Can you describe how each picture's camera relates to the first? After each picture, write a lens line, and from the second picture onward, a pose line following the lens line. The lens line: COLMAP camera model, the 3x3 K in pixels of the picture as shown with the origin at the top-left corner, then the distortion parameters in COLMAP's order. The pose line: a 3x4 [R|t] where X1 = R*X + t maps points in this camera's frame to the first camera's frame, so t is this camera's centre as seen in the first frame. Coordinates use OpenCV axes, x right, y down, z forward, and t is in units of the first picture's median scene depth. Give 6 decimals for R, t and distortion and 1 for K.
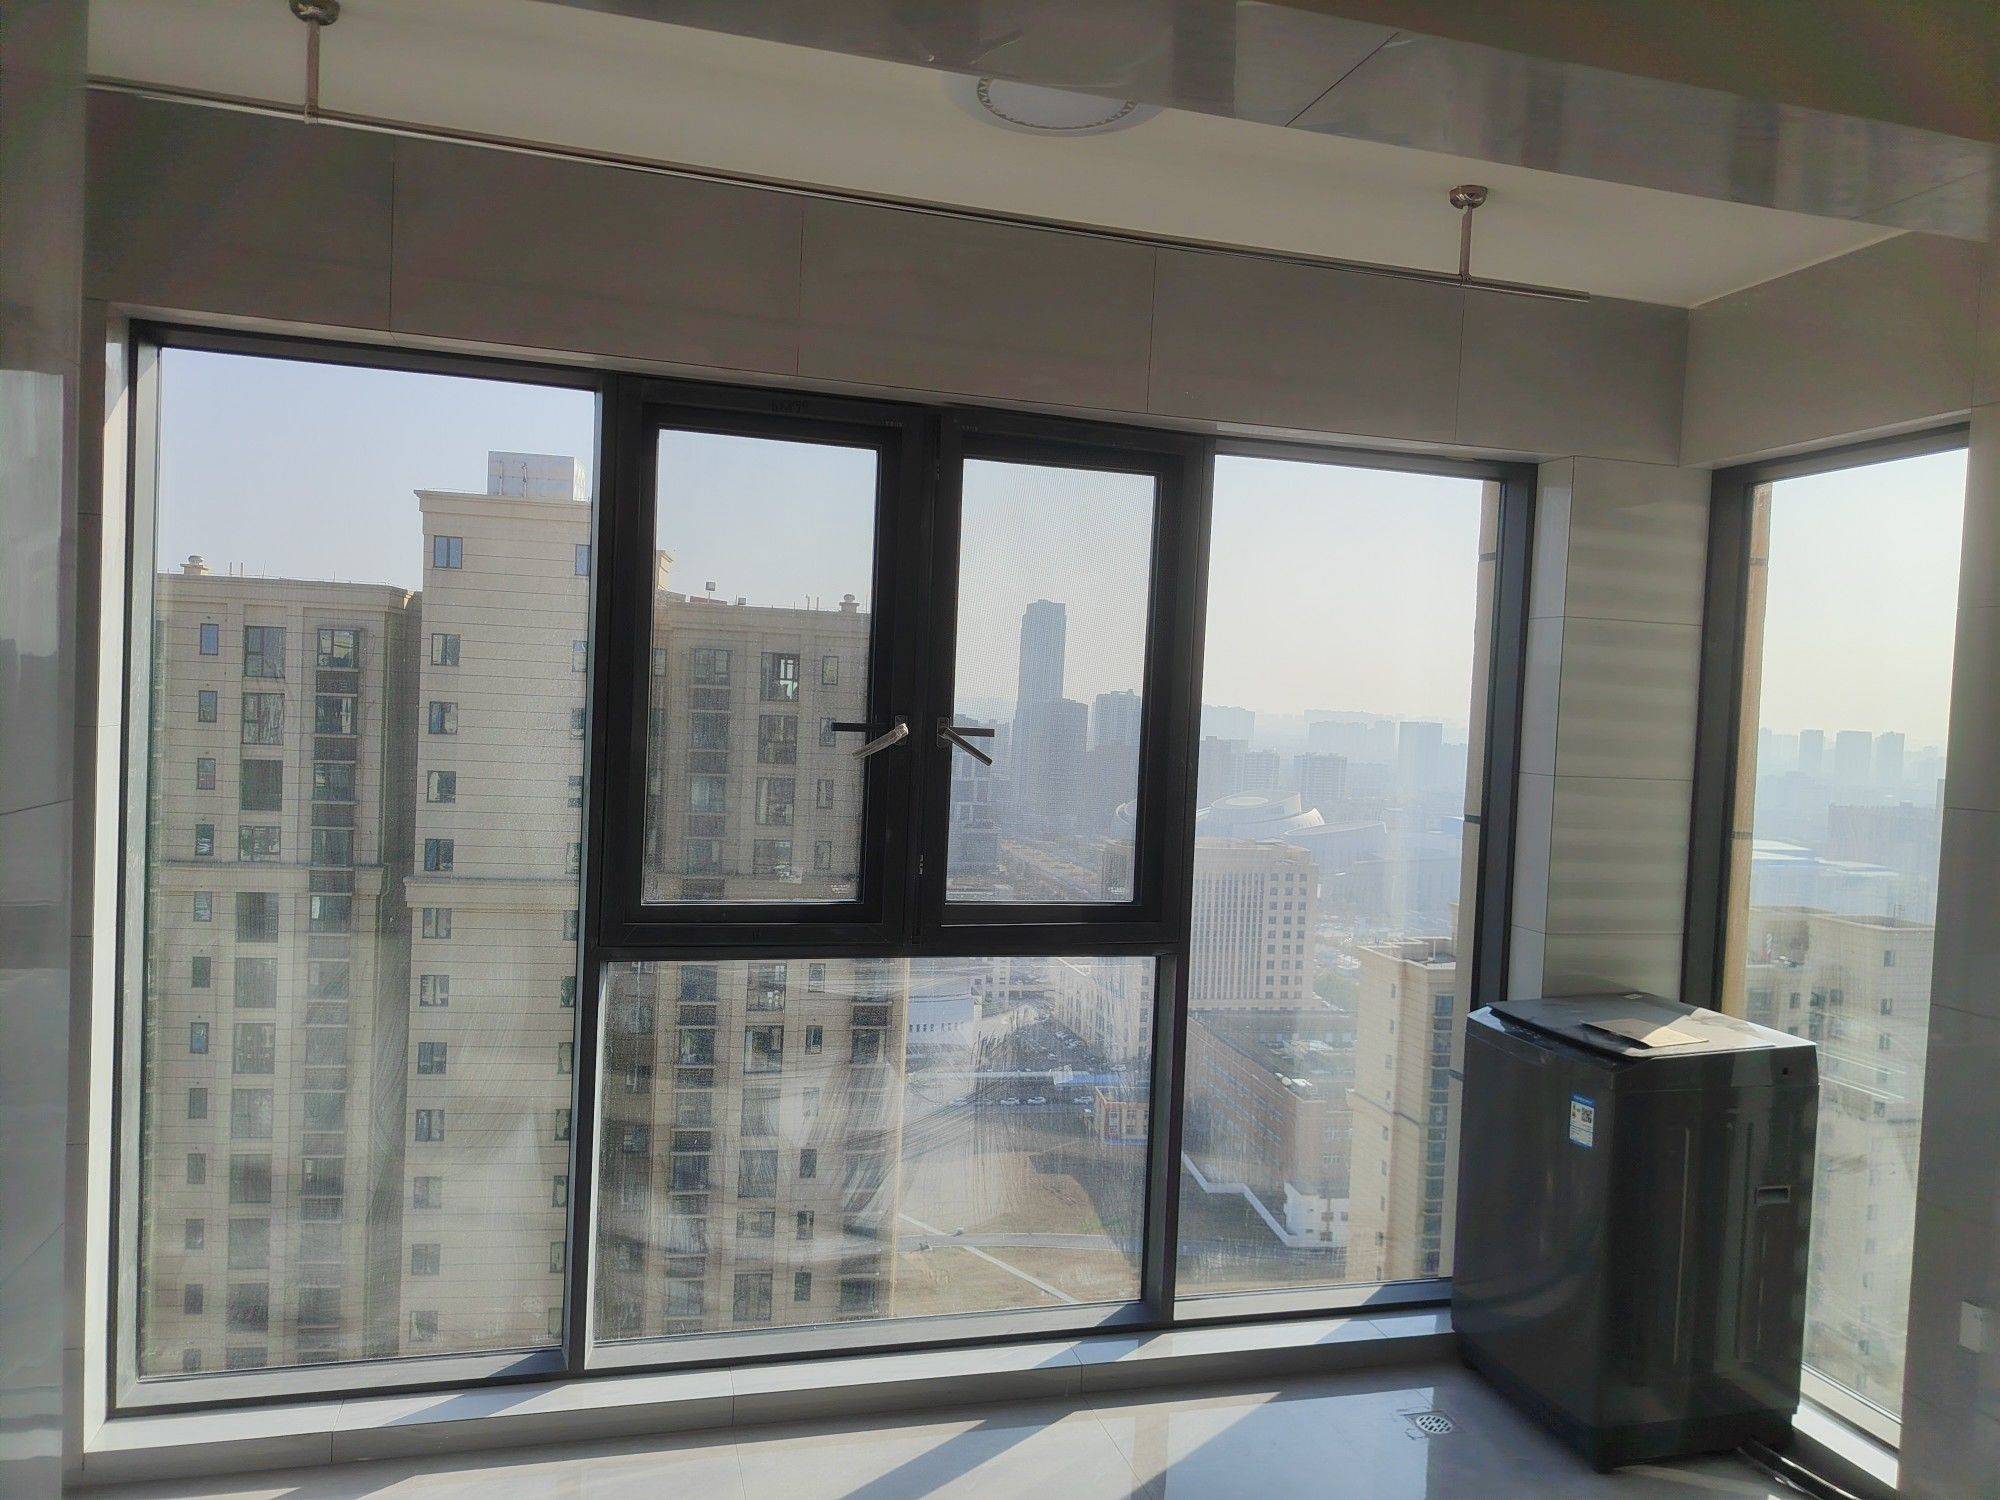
lens RADIAL K [[1376.8, 0, 1005.9], [0, 1376.8, 756.4], [0, 0, 1]] dist [0.011612, -0.017053]
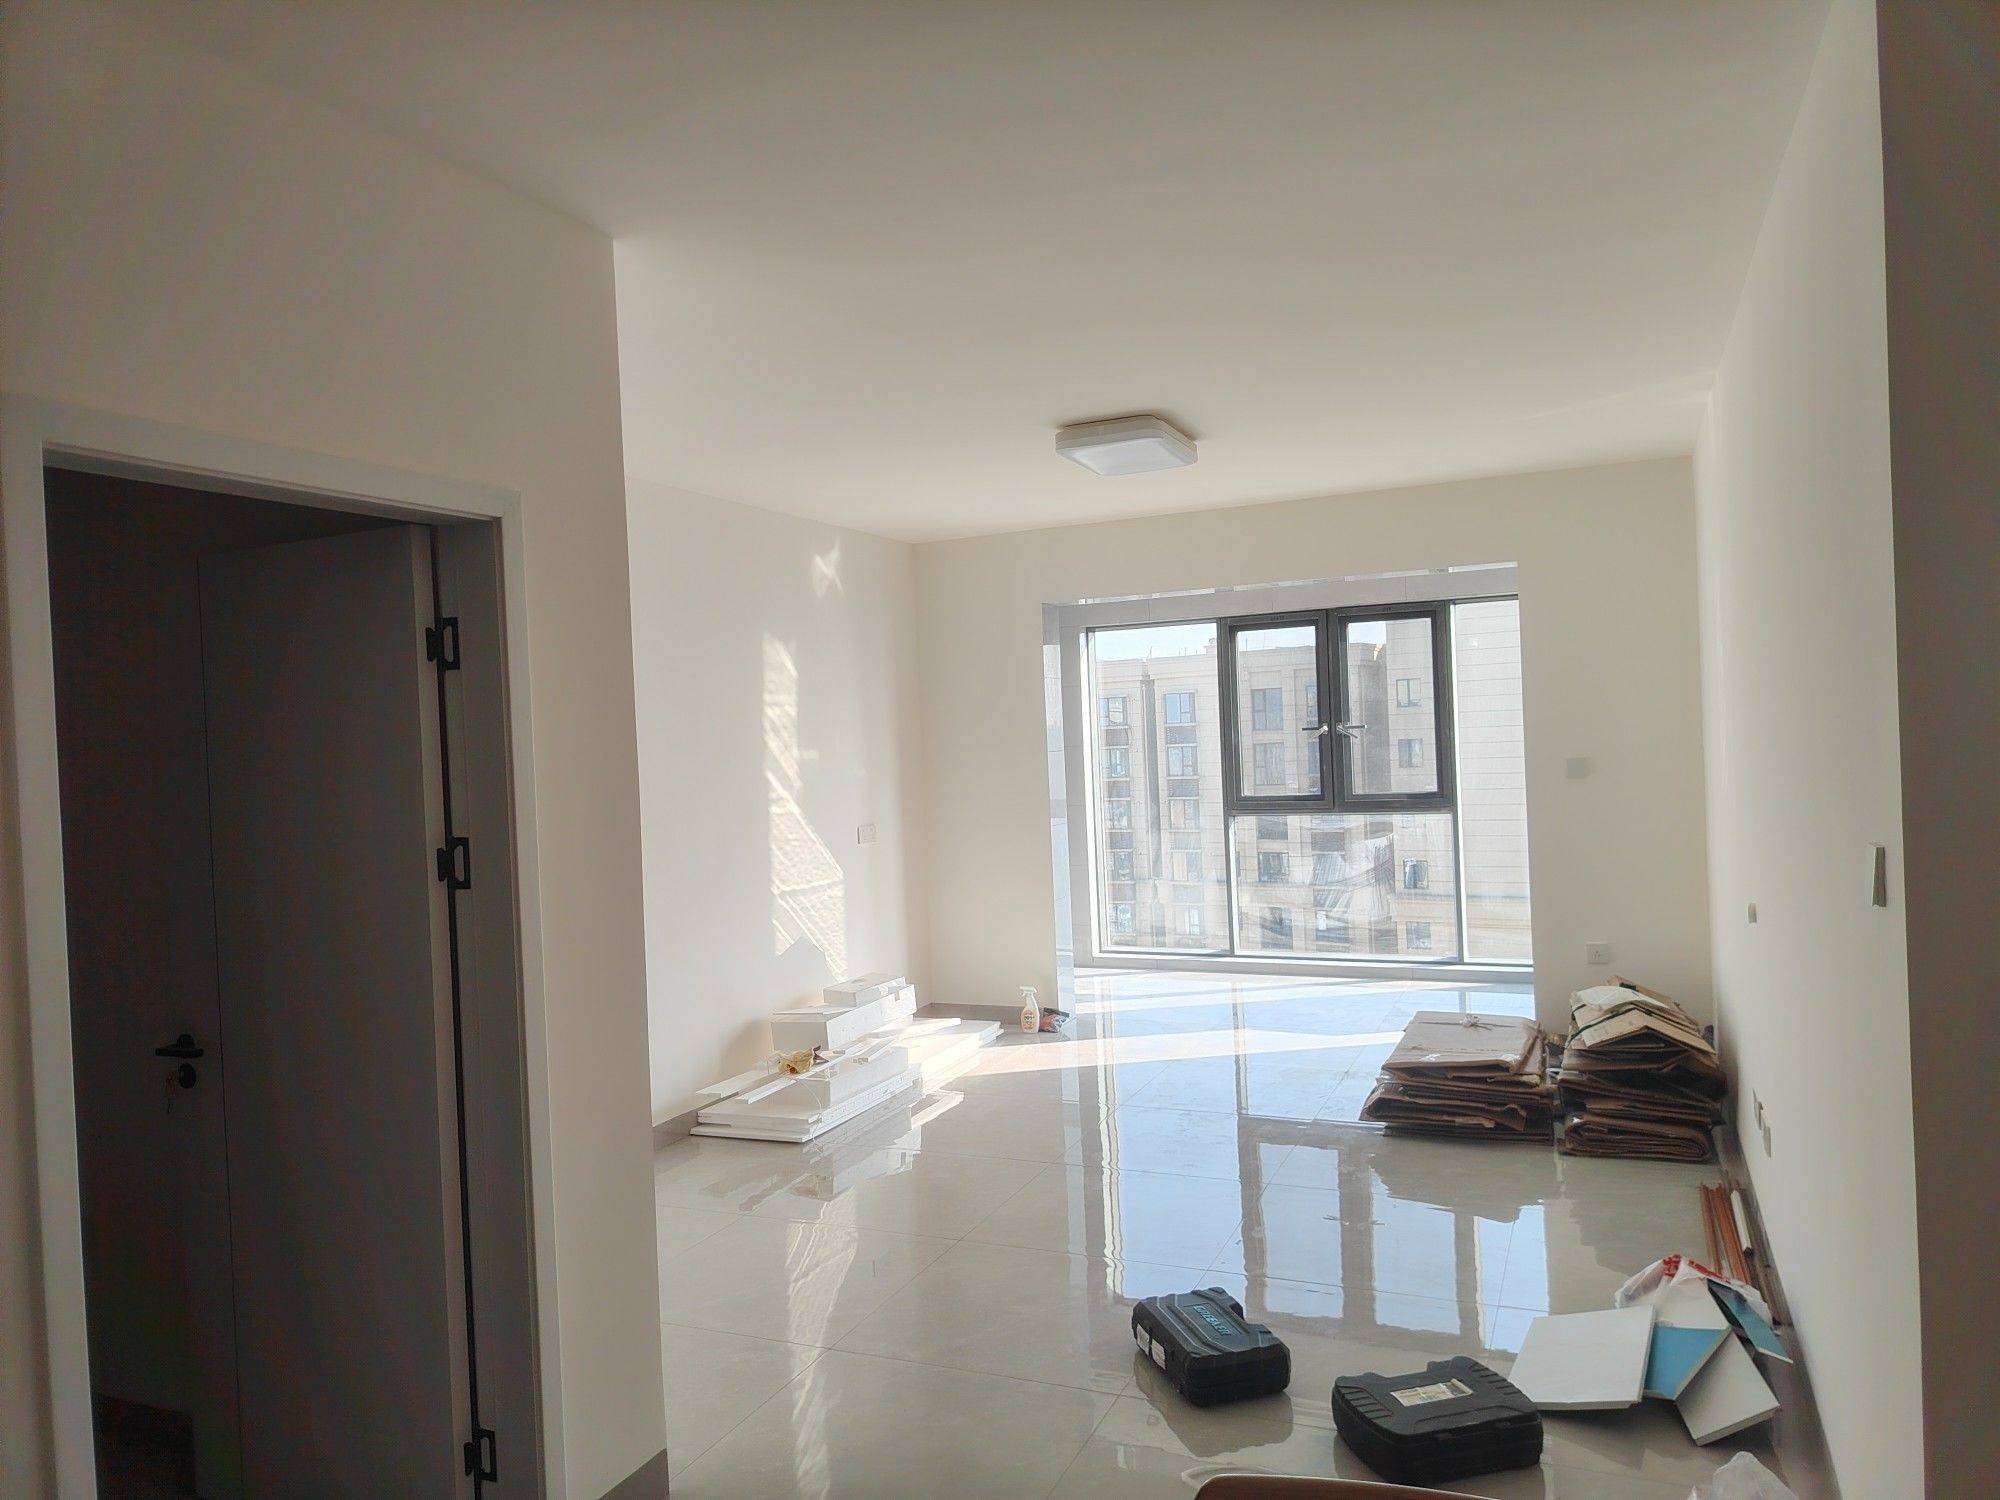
lens RADIAL K [[1376.8, 0, 1002.6], [0, 1376.8, 755.3], [0, 0, 1]] dist [0.011612, -0.017053]
pose [[0.762774, -0.067705, -0.643111, 1.103138], [0.051211, 0.997705, -0.044296, 0.114113], [0.644634, 0.000854, 0.764491, -1.391421]]
